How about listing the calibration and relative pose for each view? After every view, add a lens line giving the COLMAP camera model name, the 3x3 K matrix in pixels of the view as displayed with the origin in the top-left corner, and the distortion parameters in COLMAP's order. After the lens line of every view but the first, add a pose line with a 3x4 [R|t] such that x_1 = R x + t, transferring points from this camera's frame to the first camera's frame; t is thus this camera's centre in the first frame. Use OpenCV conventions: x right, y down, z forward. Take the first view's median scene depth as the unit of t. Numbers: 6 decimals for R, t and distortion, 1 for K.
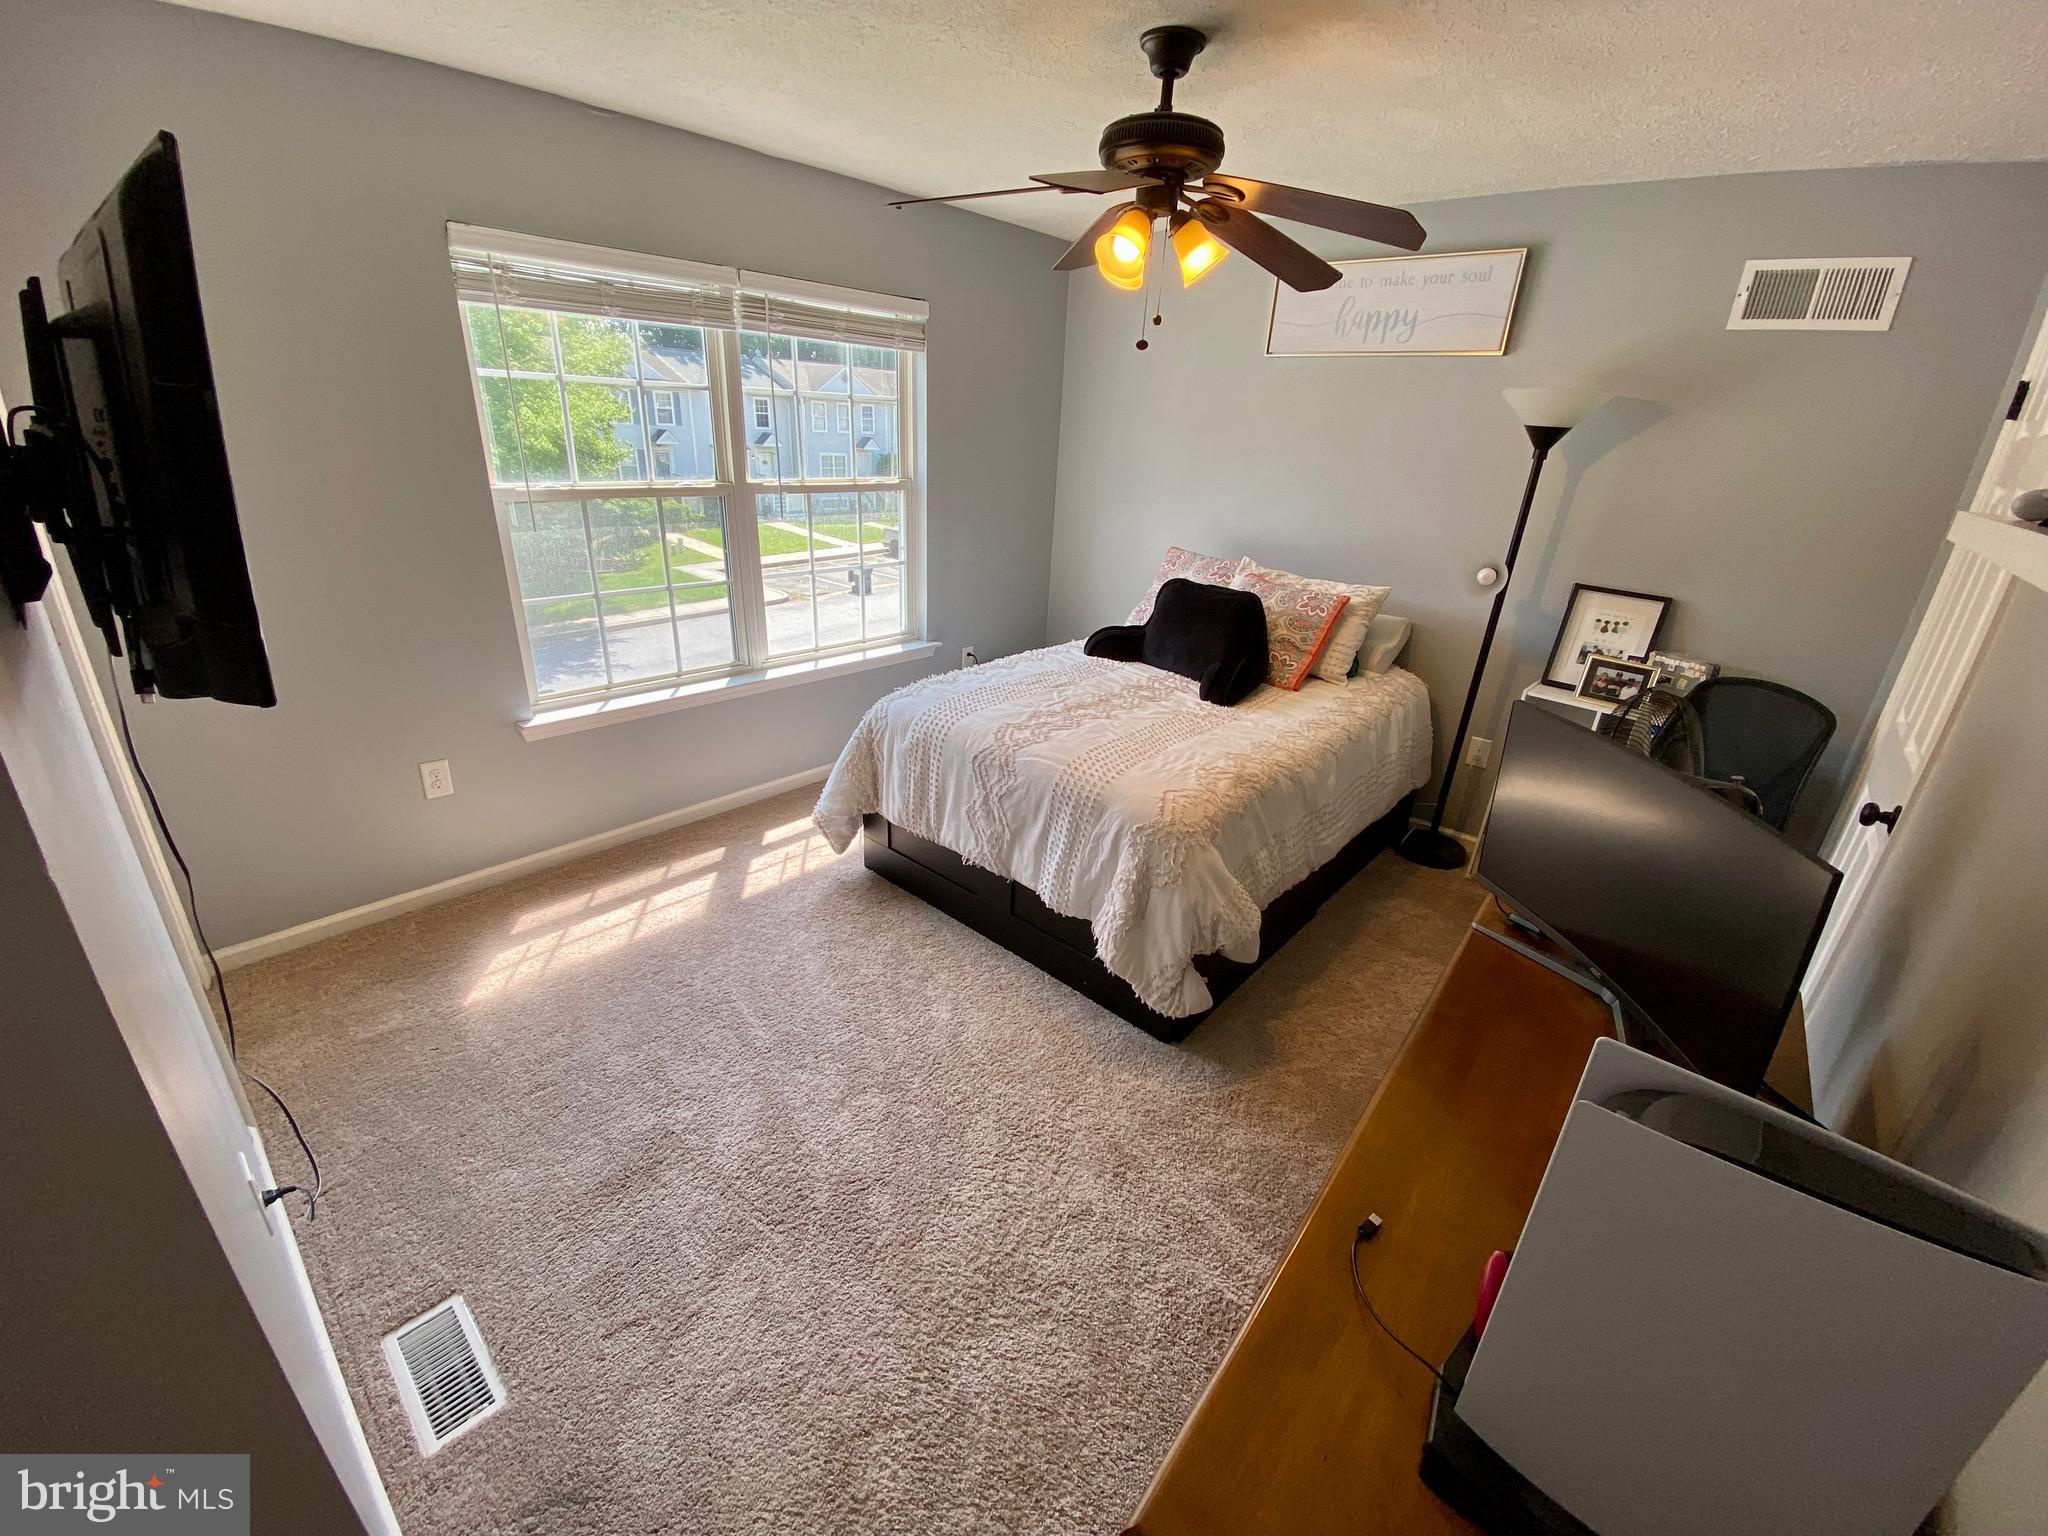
lens RADIAL K [[827.7, 0, 1030.7], [0, 827.7, 771.2], [0, 0, 1]] dist [0.005364, -0.014413]
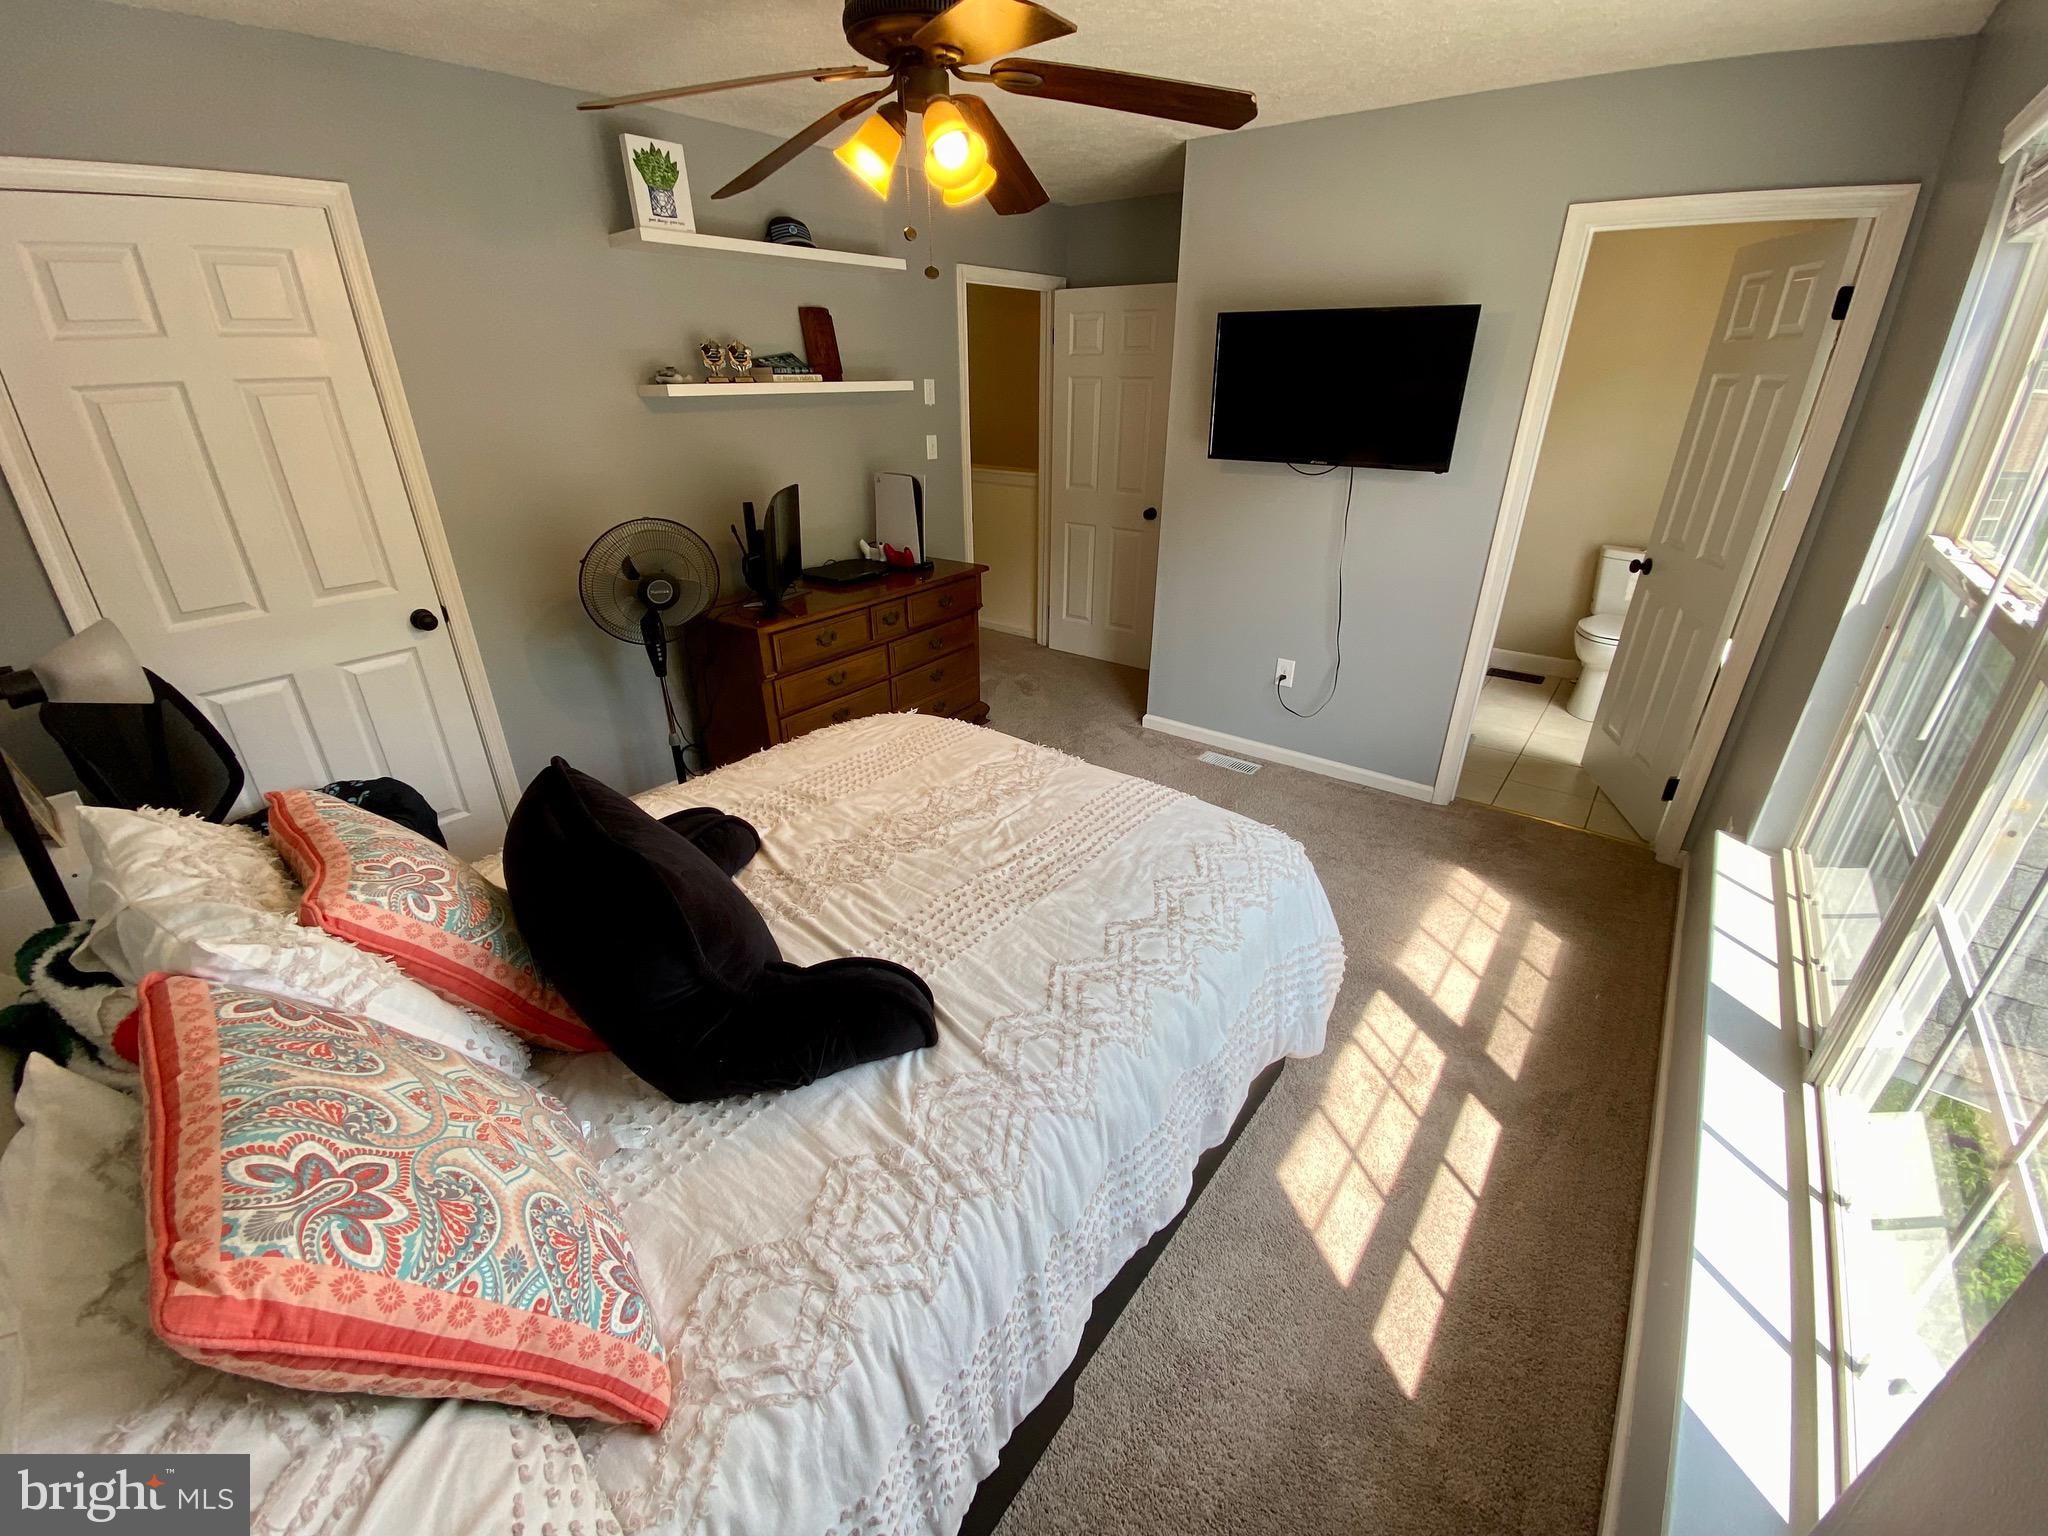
lens RADIAL K [[827.7, 0, 1030.7], [0, 827.7, 771.2], [0, 0, 1]] dist [0.005364, -0.014413]
pose [[-0.996097, -0.009105, -0.087792, 0.068958], [-0.071232, 0.670271, 0.738690, -0.572658], [0.052119, 0.742060, -0.668304, 1.372623]]
